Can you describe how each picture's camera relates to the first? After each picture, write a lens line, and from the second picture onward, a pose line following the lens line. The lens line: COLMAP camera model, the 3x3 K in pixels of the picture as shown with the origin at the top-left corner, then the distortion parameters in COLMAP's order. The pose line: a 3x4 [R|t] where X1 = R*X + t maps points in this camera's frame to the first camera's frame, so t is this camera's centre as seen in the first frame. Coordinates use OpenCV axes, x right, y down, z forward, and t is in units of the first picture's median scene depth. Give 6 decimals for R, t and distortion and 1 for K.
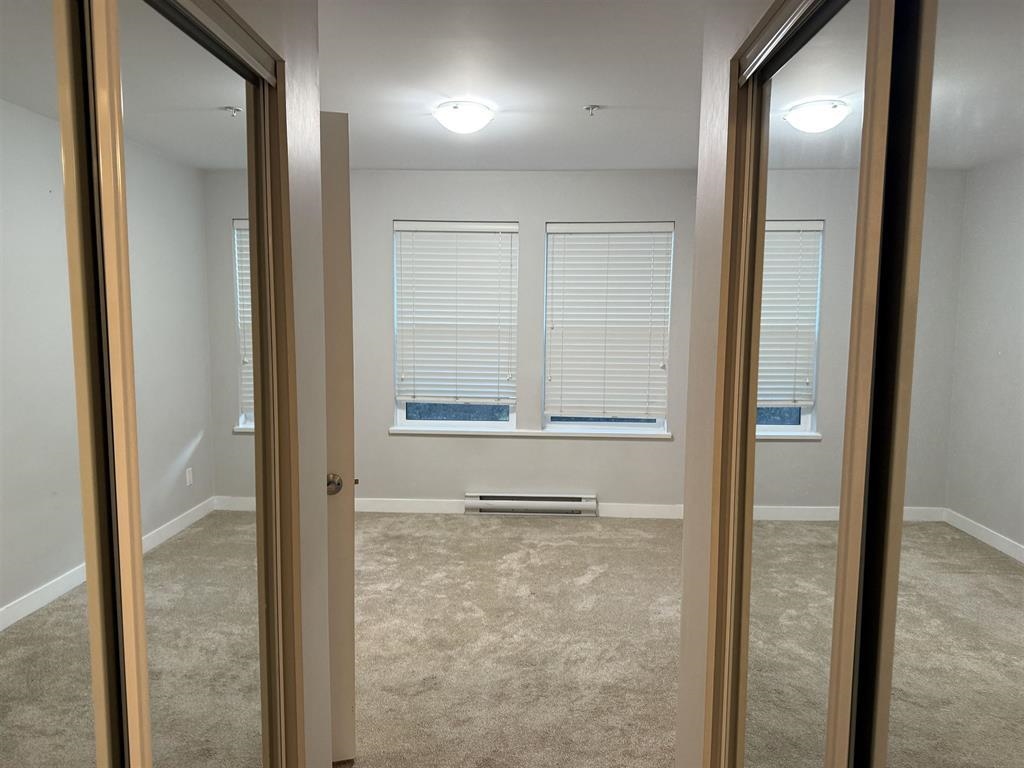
lens RADIAL K [[720.7, 0, 511.8], [0, 720.7, 386.6], [0, 0, 1]] dist [0.047863, -0.040651]
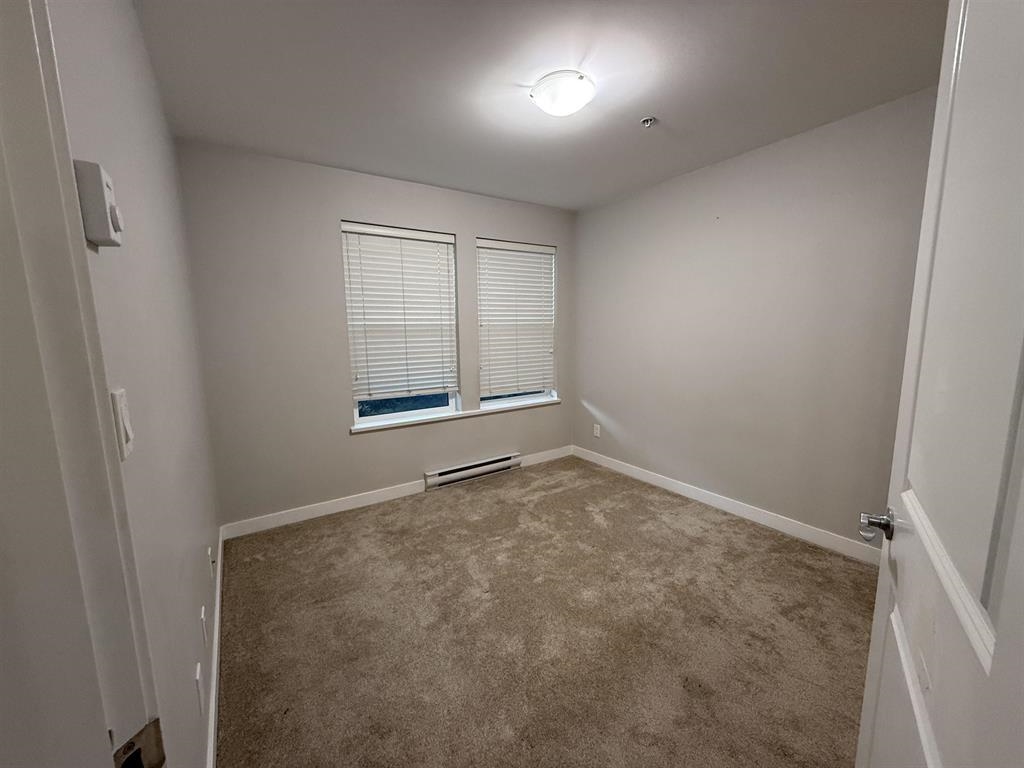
lens RADIAL K [[411.6, 0, 508.2], [0, 411.6, 385.6], [0, 0, 1]] dist [-0.002036, 0.000039]
pose [[0.806993, -0.105196, 0.581117, -0.322980], [0.085847, 0.994451, 0.060804, -0.018216], [-0.584289, 0.000819, 0.811545, 0.399855]]
